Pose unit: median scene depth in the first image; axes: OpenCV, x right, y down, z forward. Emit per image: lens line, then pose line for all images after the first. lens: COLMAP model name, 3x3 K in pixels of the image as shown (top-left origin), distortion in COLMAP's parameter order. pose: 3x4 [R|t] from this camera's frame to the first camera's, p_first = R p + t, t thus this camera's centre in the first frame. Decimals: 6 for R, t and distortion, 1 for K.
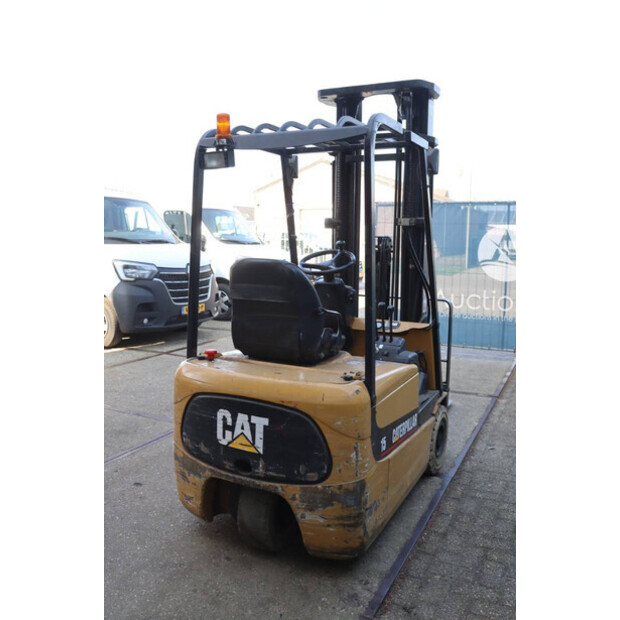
lens RADIAL K [[548.6, 0, 310.0], [0, 548.6, 314.1], [0, 0, 1]] dist [-0.083863, 0.021789]
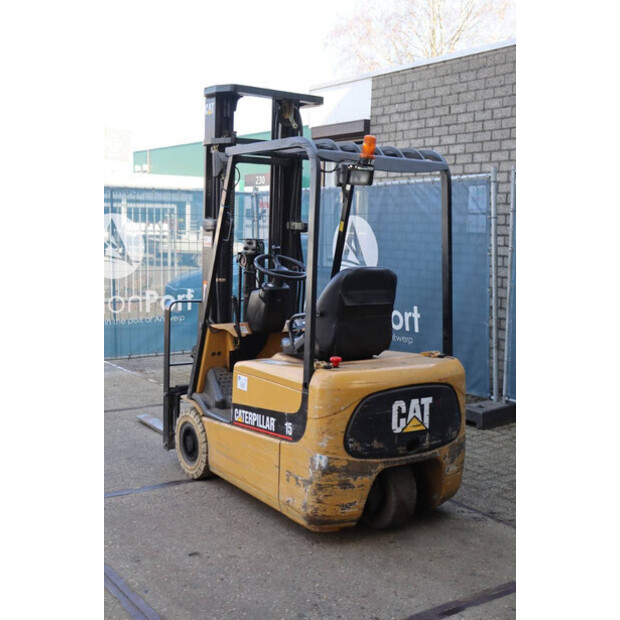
lens RADIAL K [[782.5, 0, 304.9], [0, 782.5, 310.2], [0, 0, 1]] dist [0.033122, 0.000000]
pose [[0.482948, -0.092912, 0.870706, -1.652963], [0.104472, 0.993366, 0.048055, -0.110062], [-0.869395, 0.067757, 0.489451, 0.364558]]
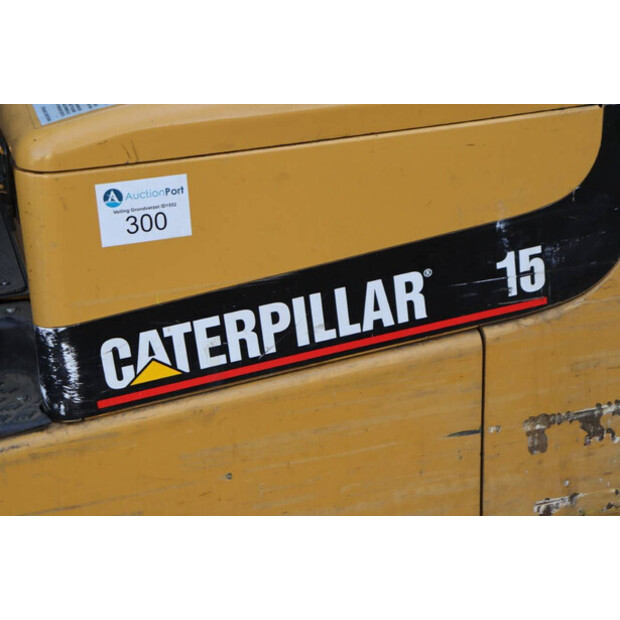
lens RADIAL K [[1451.8, 0, 314.8], [0, 1451.8, 309.8], [0, 0, 1]] dist [0.430580, 0.000000]
pose [[-0.690851, -0.286216, 0.663931, -0.700570], [0.121339, 0.859380, 0.496732, -0.179205], [-0.712742, 0.423729, -0.558975, 1.771992]]
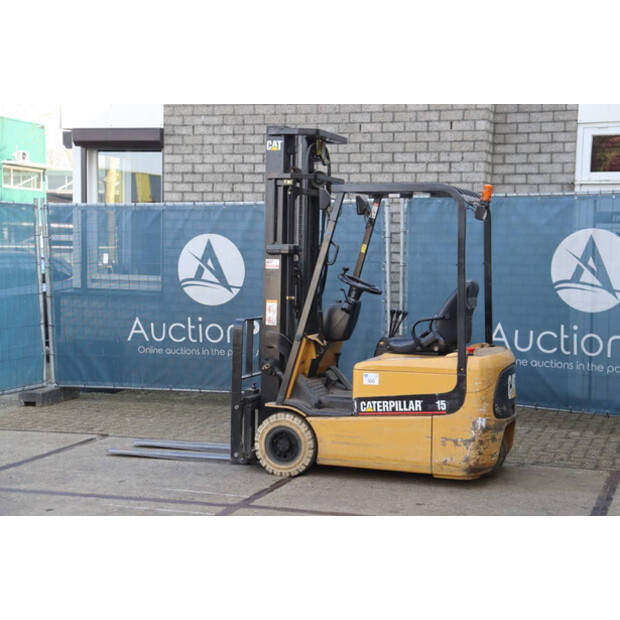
lens RADIAL K [[1106.1, 0, 320.5], [0, 1106.1, 318.5], [0, 0, 1]] dist [0.234907, 0.000000]
pose [[-0.130231, -0.078679, 0.988357, -3.232308], [0.123129, 0.987846, 0.094863, -0.356000], [-0.983809, 0.134049, -0.118960, 1.896677]]
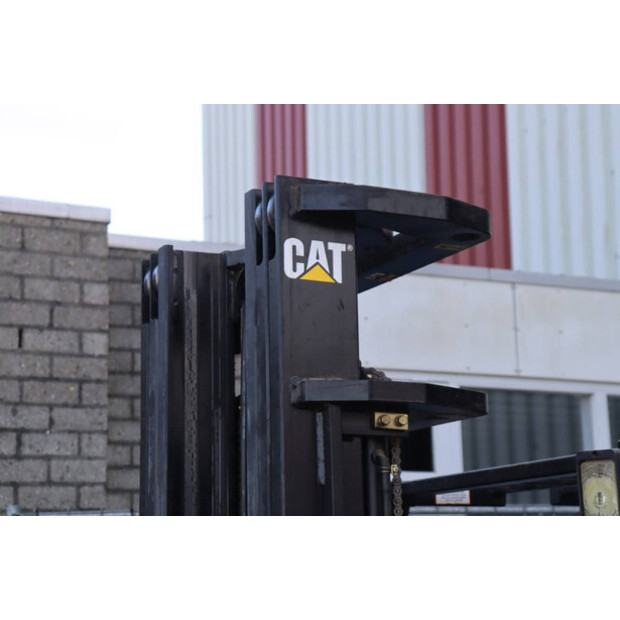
lens RADIAL K [[1451.8, 0, 309.9], [0, 1451.8, 313.7], [0, 0, 1]] dist [0.430580, 0.000000]
pose [[-0.803078, 0.123615, 0.582911, -0.470472], [0.101840, 0.992326, -0.070132, -0.463553], [-0.587107, 0.003042, -0.809504, 2.362031]]
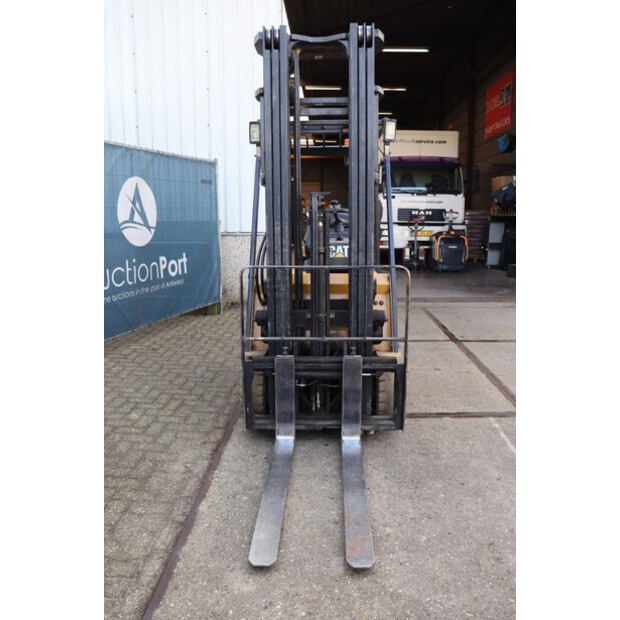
lens RADIAL K [[508.5, 0, 305.9], [0, 508.5, 314.6], [0, 0, 1]] dist [-0.132623, 0.063453]
pose [[-0.912933, 0.070822, -0.401917, 0.764508], [-0.062560, 0.948902, 0.309307, -0.319409], [0.403285, 0.307521, -0.861854, 2.728980]]
